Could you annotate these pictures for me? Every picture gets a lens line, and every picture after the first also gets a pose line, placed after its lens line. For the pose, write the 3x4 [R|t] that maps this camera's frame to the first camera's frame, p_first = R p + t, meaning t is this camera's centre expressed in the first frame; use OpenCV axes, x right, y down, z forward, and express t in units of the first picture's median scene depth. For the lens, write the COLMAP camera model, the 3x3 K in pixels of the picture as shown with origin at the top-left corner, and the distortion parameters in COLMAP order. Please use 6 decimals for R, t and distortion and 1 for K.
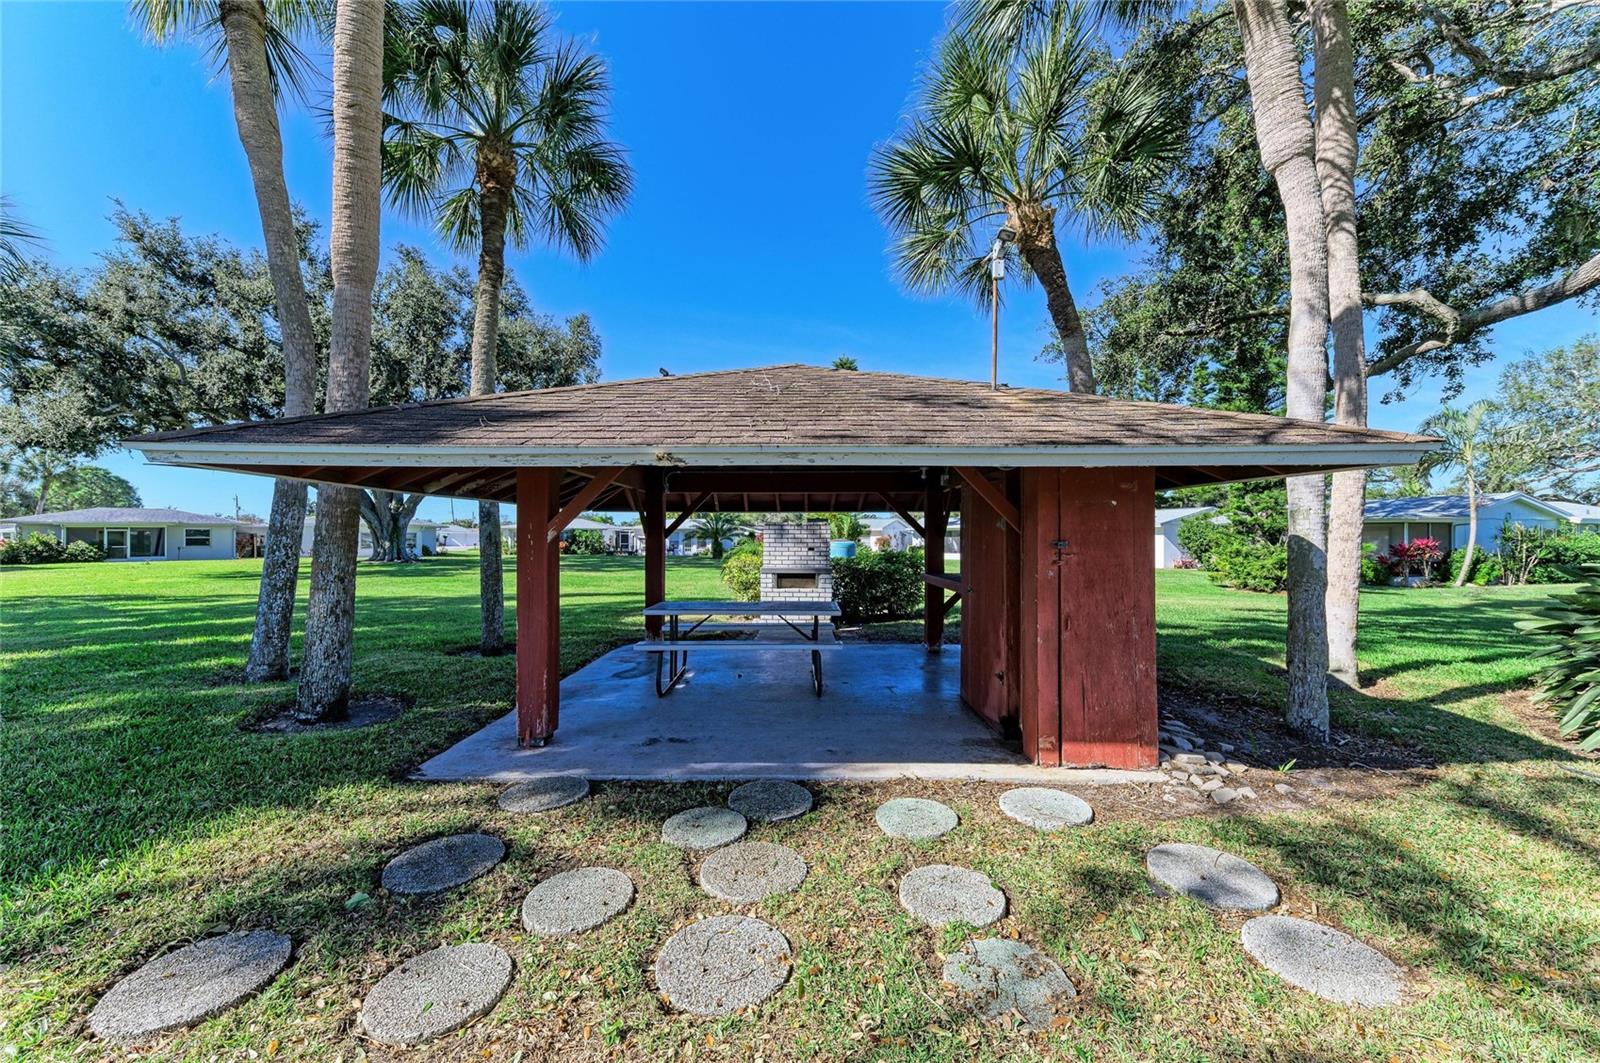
lens RADIAL K [[613.4, 0, 800.0], [0, 613.4, 531.5], [0, 0, 1]] dist [0.010005, -0.000238]
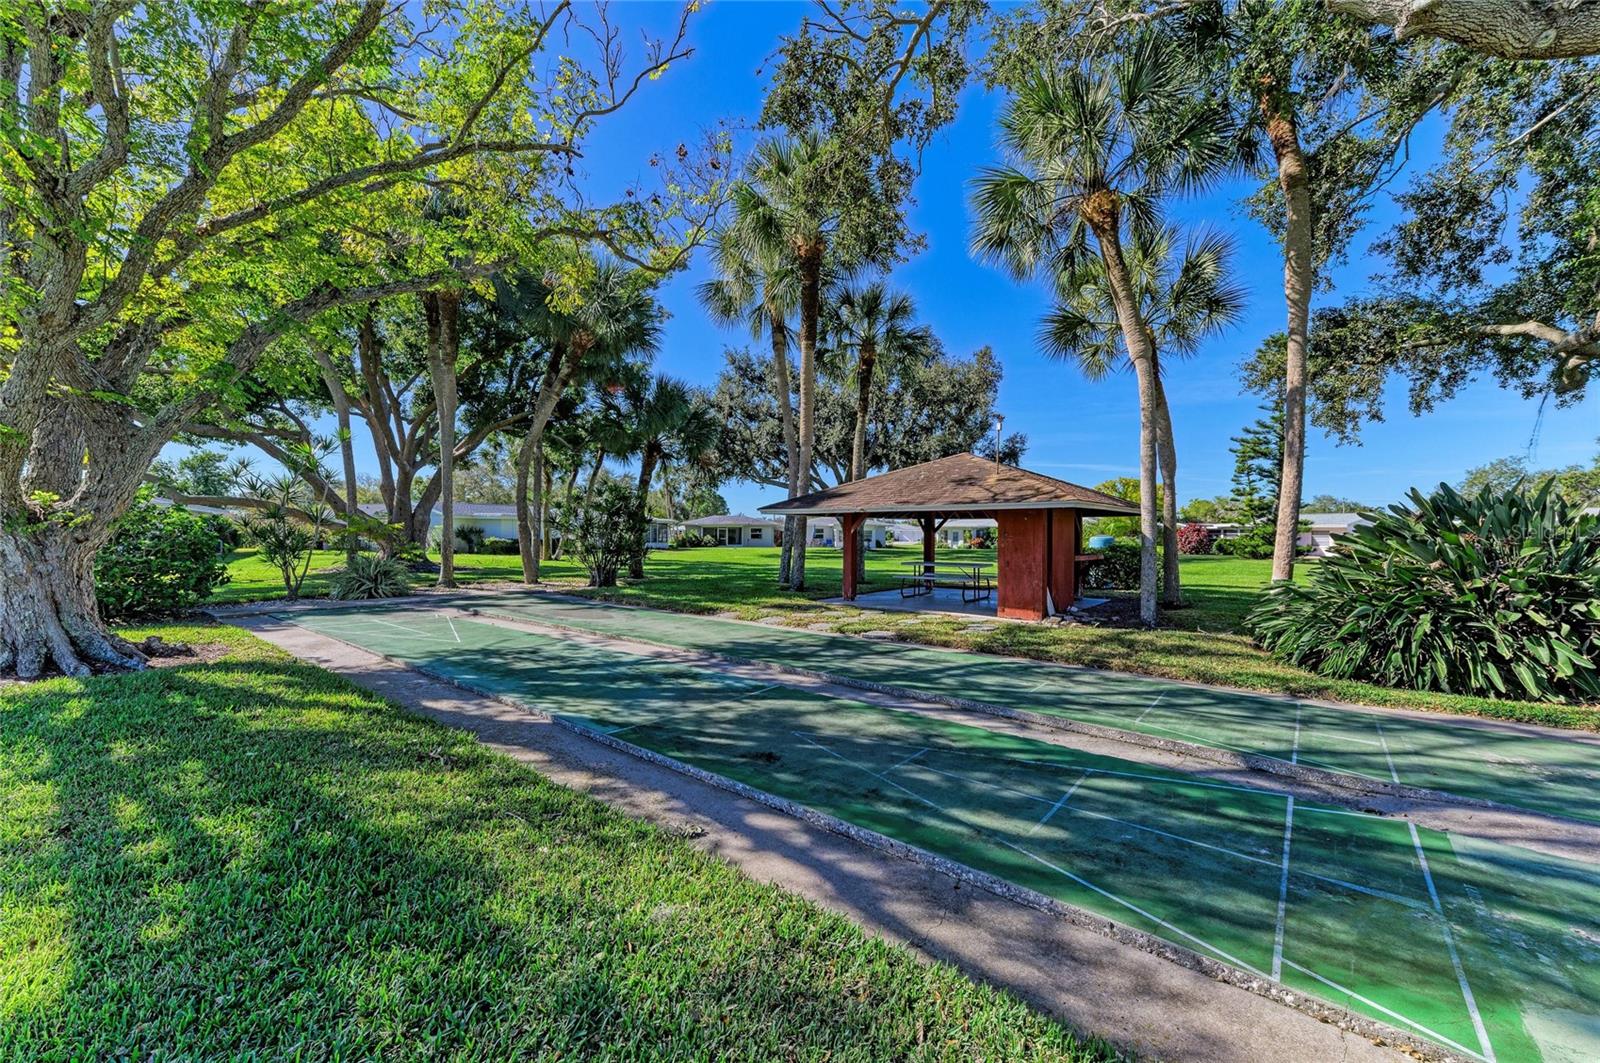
lens RADIAL K [[613.4, 0, 800.0], [0, 613.4, 531.5], [0, 0, 1]] dist [0.010005, -0.000238]
pose [[0.767672, 0.001219, -0.640842, 0.179591], [0.001370, 0.999993, 0.003544, -0.000587], [0.640842, -0.003599, 0.767664, -0.201187]]
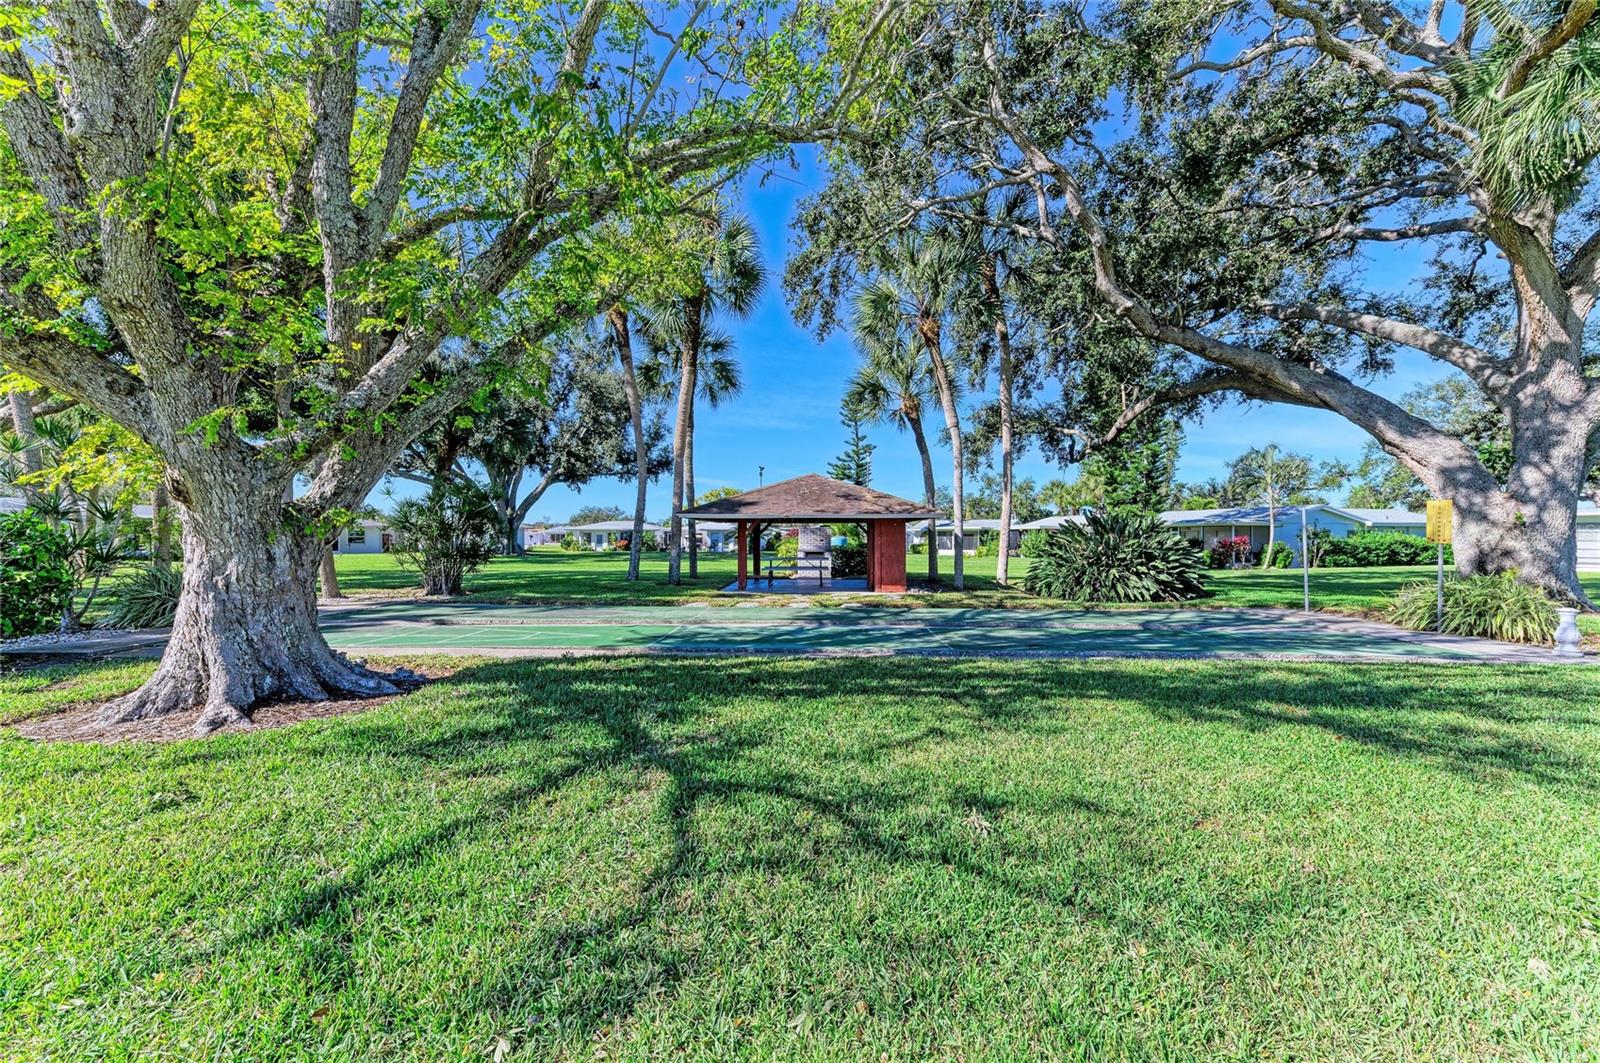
lens RADIAL K [[613.4, 0, 800.0], [0, 613.4, 531.5], [0, 0, 1]] dist [0.010005, -0.000238]
pose [[0.999202, -0.000588, -0.039943, 0.008753], [0.000584, 1.000000, -0.000120, -0.000583], [0.039943, 0.000097, 0.999202, -0.361081]]
